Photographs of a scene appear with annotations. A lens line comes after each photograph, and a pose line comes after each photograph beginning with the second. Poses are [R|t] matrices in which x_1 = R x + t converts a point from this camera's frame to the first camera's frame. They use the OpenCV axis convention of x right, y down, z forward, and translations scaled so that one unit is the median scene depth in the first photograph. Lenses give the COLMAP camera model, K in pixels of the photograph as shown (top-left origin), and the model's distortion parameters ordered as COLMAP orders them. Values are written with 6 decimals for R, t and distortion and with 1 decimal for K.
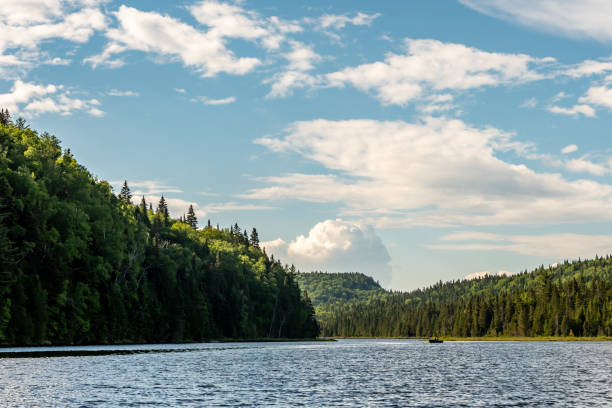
lens RADIAL K [[1694.0, 0, 306.0], [0, 1694.0, 204.0], [0, 0, 1]] dist [-0.114870, -0.033403]
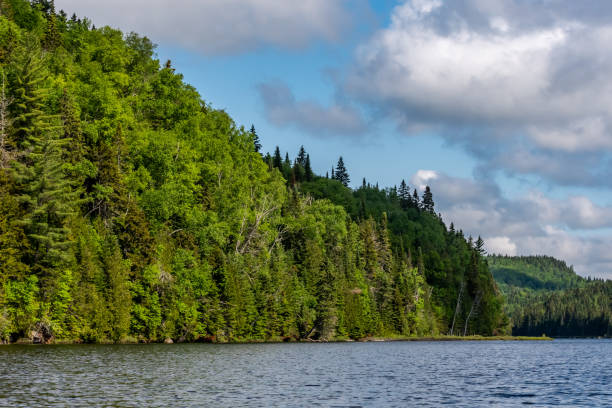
lens RADIAL K [[1735.6, 0, 306.0], [0, 1735.6, 204.0], [0, 0, 1]] dist [-0.088200, -0.522996]
pose [[0.996950, -0.001306, -0.078028, -0.019192], [0.001330, 0.999999, 0.000247, 0.016991], [0.078028, -0.000350, 0.996951, 0.194798]]
